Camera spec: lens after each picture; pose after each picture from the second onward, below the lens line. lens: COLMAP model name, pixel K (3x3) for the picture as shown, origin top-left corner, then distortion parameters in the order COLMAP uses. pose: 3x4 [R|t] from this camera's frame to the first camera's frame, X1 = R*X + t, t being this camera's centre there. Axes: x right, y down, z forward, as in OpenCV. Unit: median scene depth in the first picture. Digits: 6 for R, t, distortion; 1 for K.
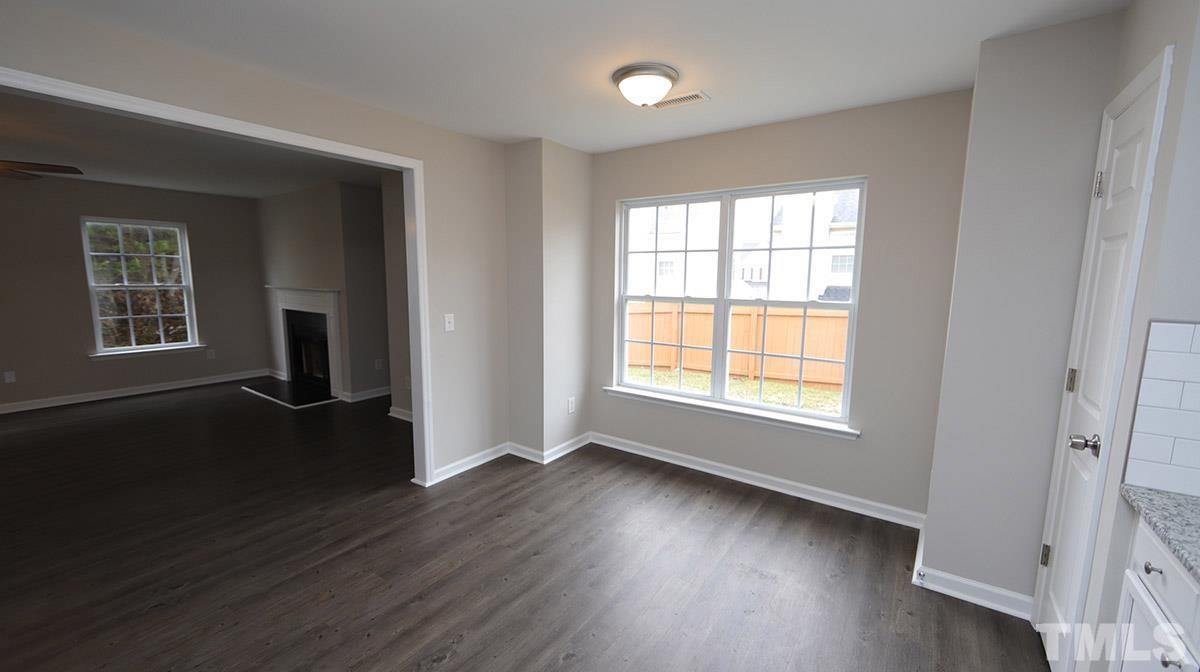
lens RADIAL K [[469.6, 0, 602.4], [0, 469.6, 337.1], [0, 0, 1]] dist [0.001772, 0.000208]
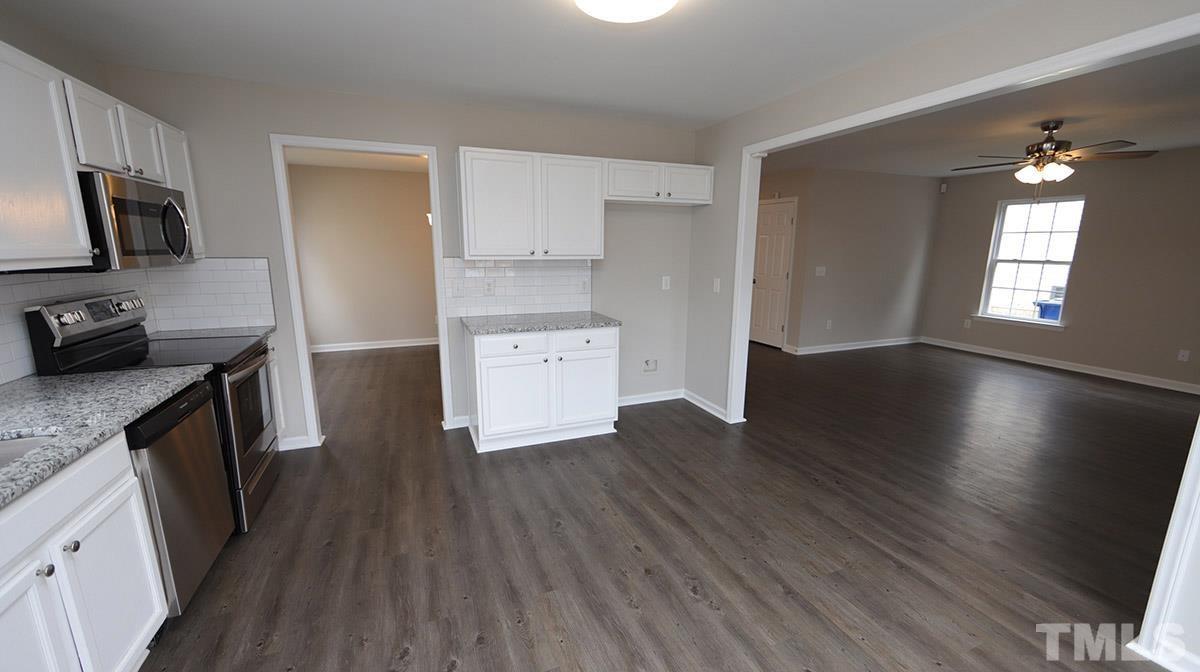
lens RADIAL K [[469.6, 0, 602.4], [0, 469.6, 337.1], [0, 0, 1]] dist [0.001772, 0.000208]
pose [[-0.536778, 0.147935, -0.830653, 0.351940], [-0.120108, 0.961084, 0.248779, -0.083271], [0.835131, 0.233307, -0.498121, 0.712571]]
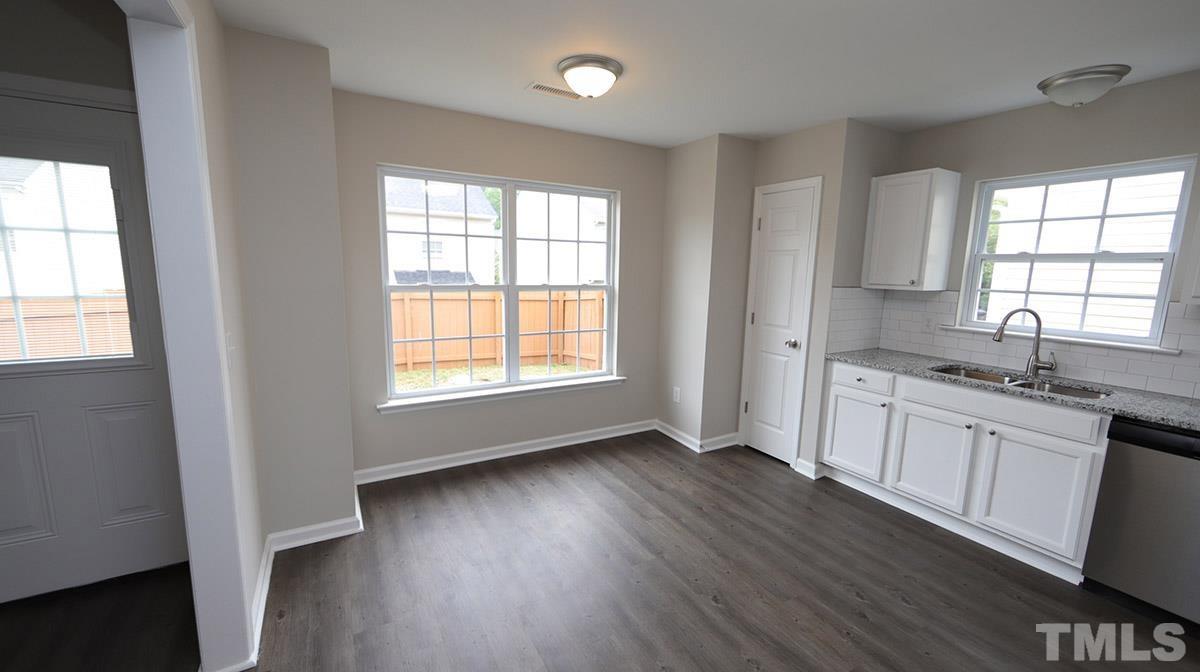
lens RADIAL K [[469.6, 0, 602.4], [0, 469.6, 337.1], [0, 0, 1]] dist [0.001772, 0.000208]
pose [[0.415378, -0.135938, 0.899434, -0.663793], [0.099462, 0.989630, 0.103636, -0.061923], [-0.904195, 0.046411, 0.424591, 0.426804]]
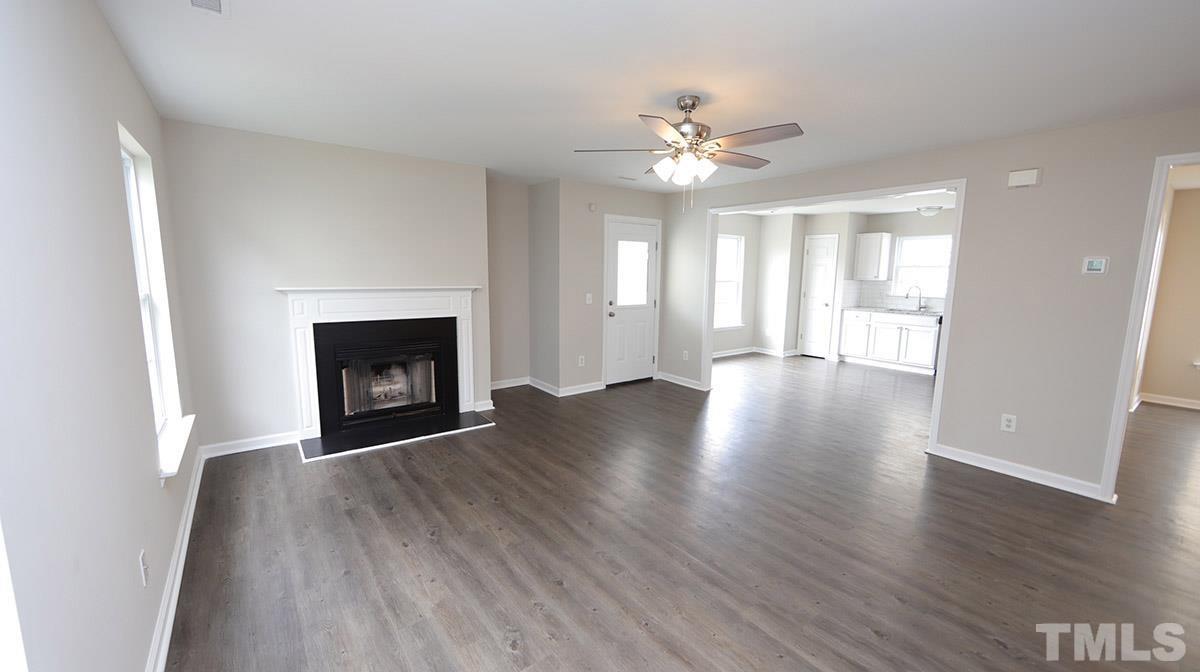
lens RADIAL K [[469.6, 0, 602.4], [0, 469.6, 337.1], [0, 0, 1]] dist [0.001772, 0.000208]
pose [[0.300207, -0.141341, 0.943344, -2.278397], [0.113536, 0.987225, 0.111784, -0.135787], [-0.947093, 0.073546, 0.312419, 0.857611]]
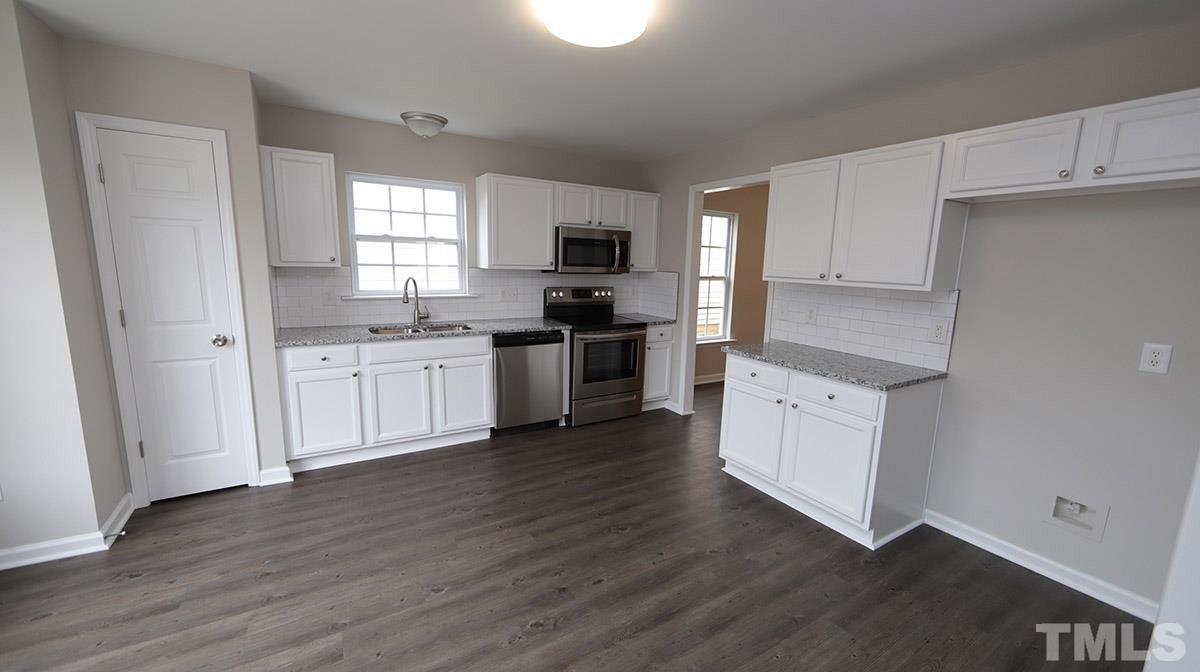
lens RADIAL K [[469.6, 0, 602.4], [0, 469.6, 337.1], [0, 0, 1]] dist [0.001772, 0.000208]
pose [[-0.918612, -0.099001, 0.382559, -0.473587], [0.014791, 0.958815, 0.283645, -0.131217], [-0.394885, 0.266218, -0.879315, 0.980244]]
